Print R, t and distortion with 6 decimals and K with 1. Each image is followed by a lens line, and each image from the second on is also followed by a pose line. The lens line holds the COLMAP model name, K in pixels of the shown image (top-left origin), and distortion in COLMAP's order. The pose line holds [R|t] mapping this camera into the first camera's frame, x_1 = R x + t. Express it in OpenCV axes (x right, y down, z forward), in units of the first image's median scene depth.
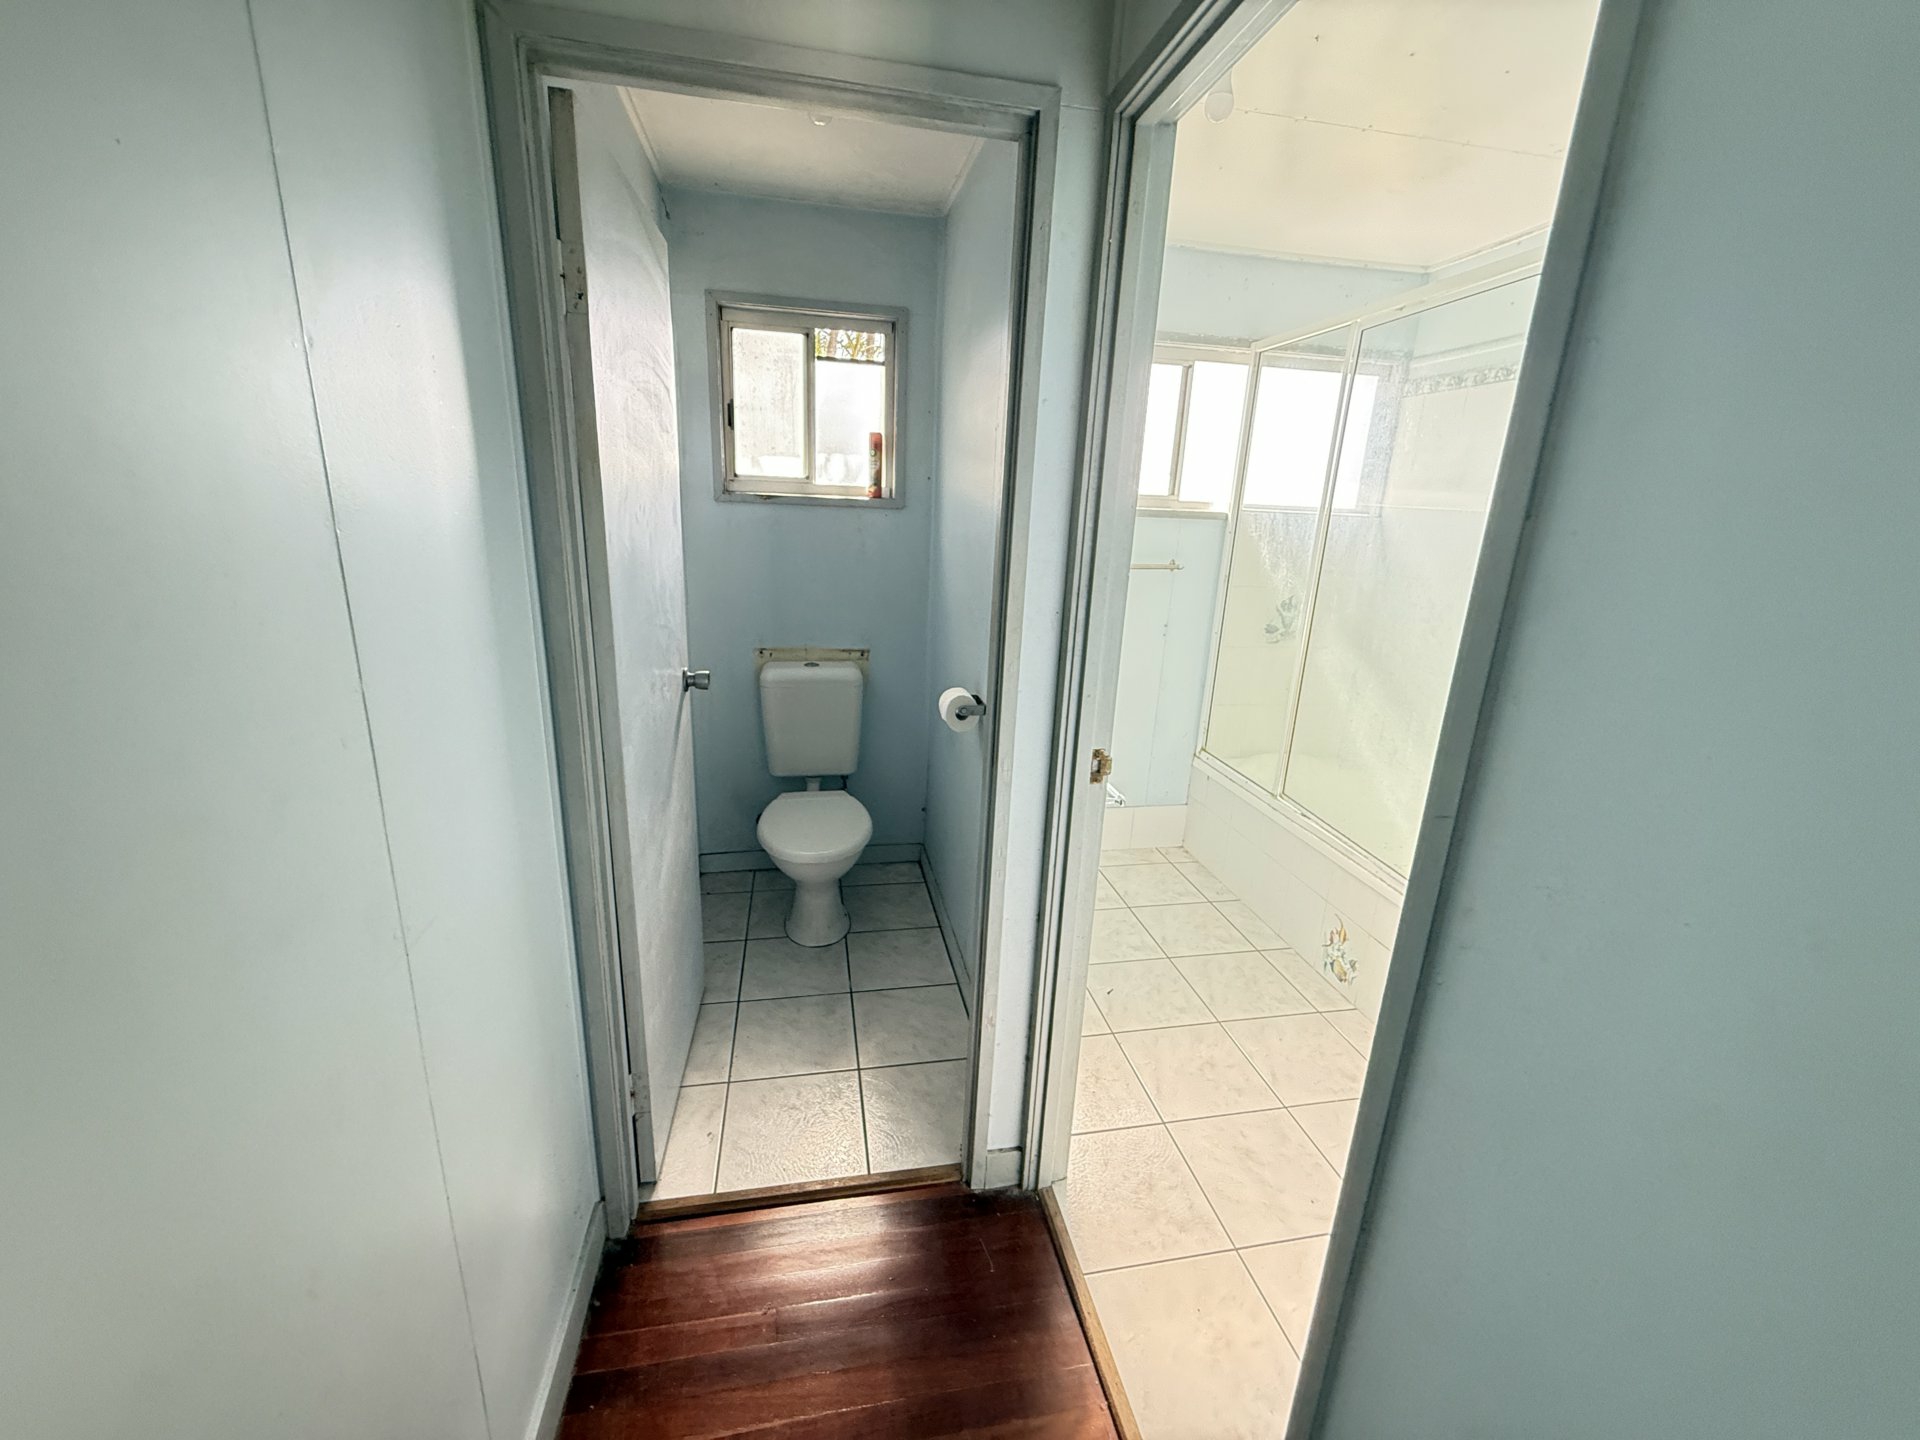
lens RADIAL K [[767.5, 0, 953.9], [0, 767.5, 715.0], [0, 0, 1]] dist [0.000102, 0.000162]
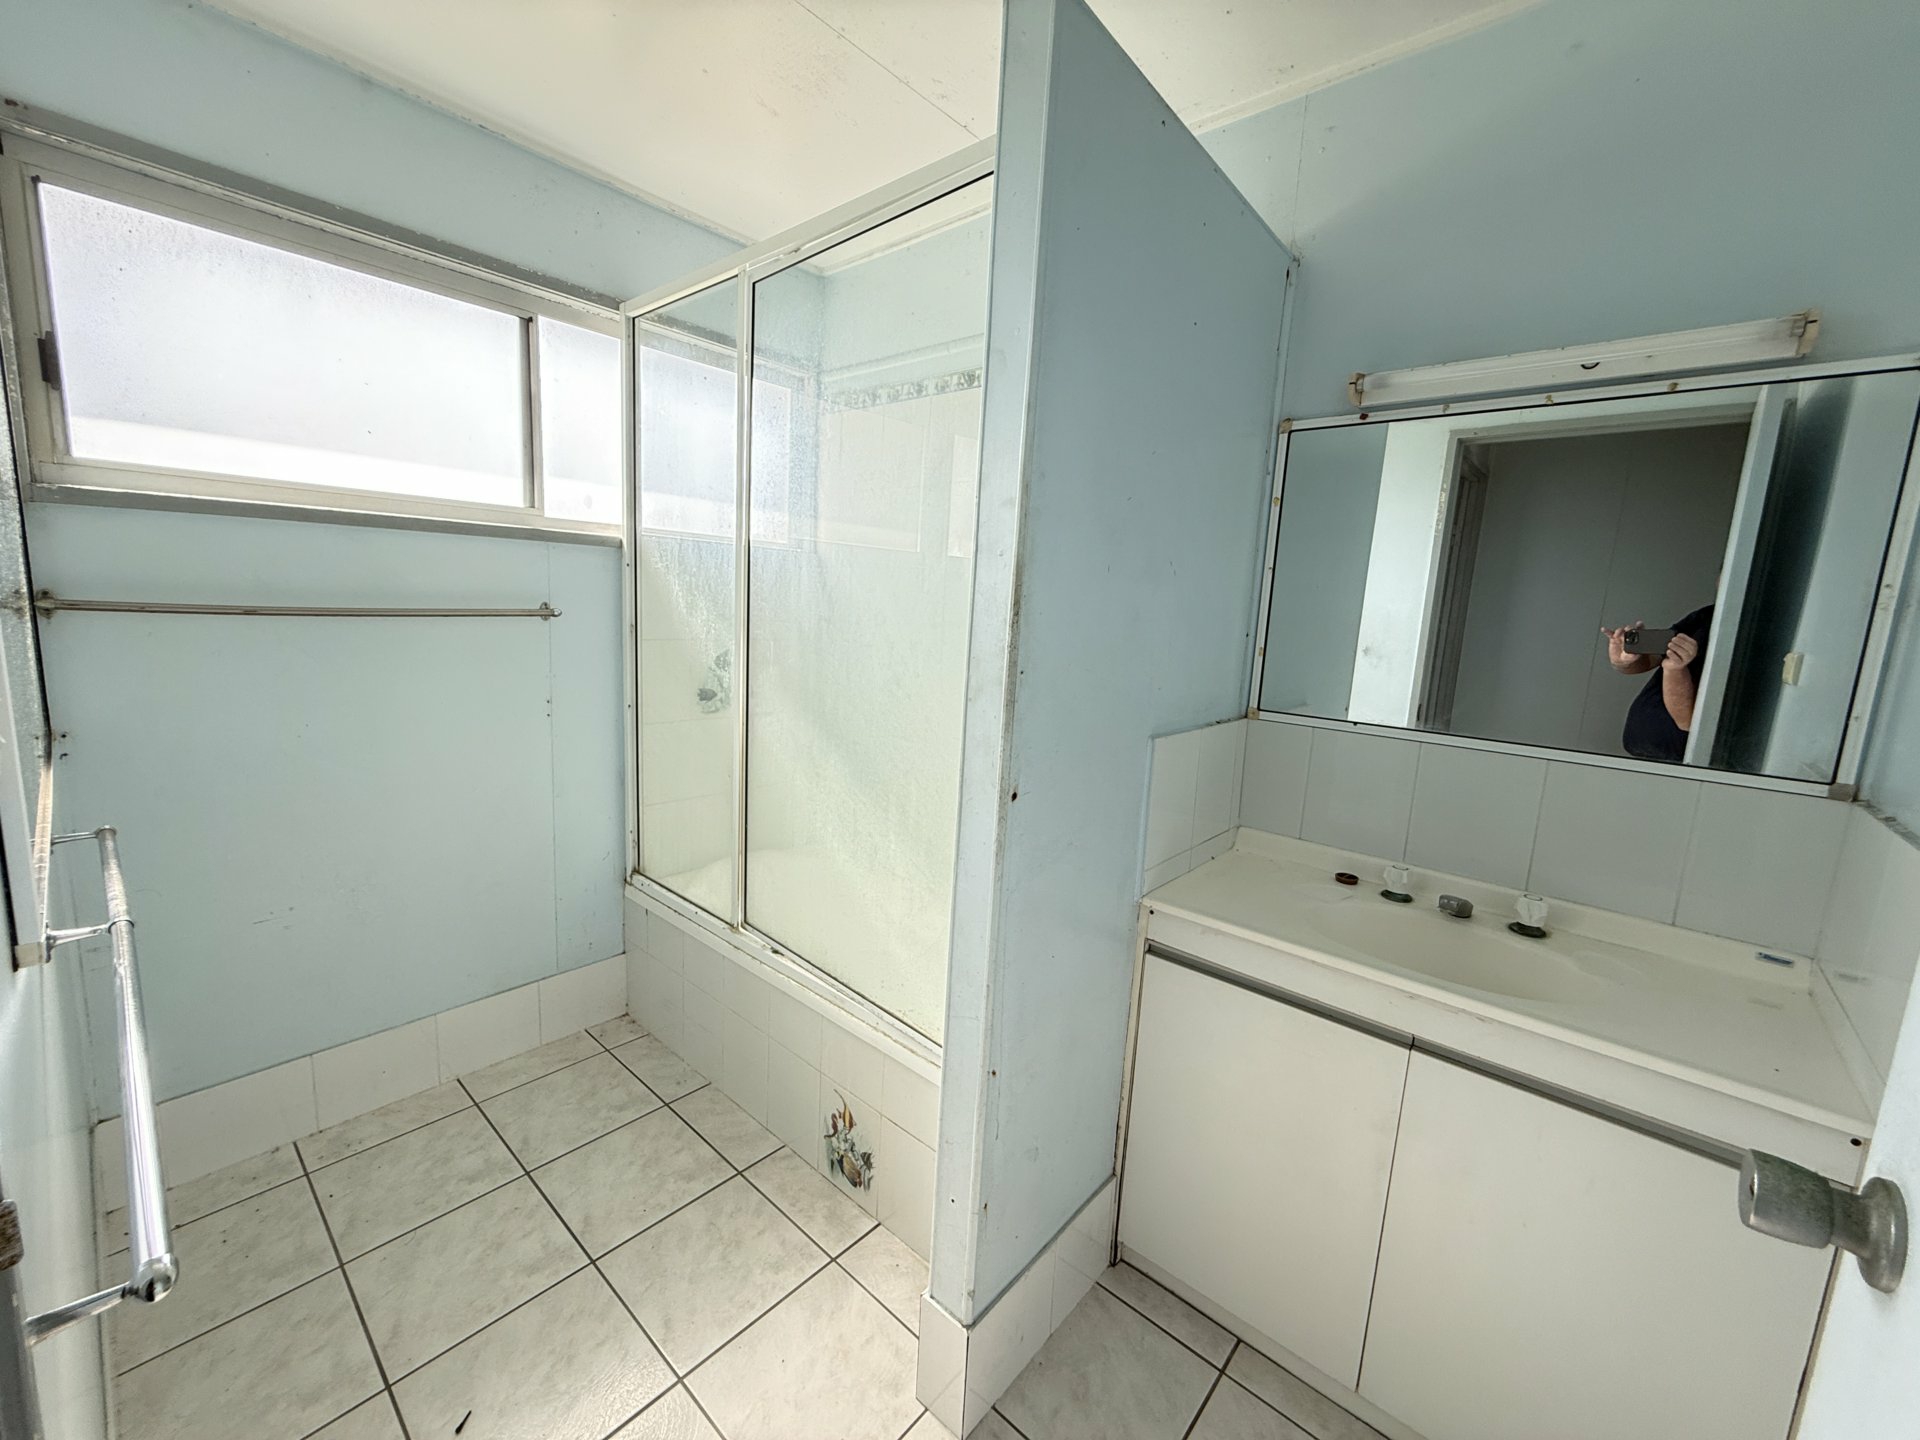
lens RADIAL K [[767.5, 0, 955.0], [0, 767.5, 718.5], [0, 0, 1]] dist [0.000102, 0.000162]
pose [[0.788876, -0.094614, 0.607225, 0.162687], [0.147273, 0.988391, -0.037324, -0.027448], [-0.596645, 0.118872, 0.793653, 0.288685]]
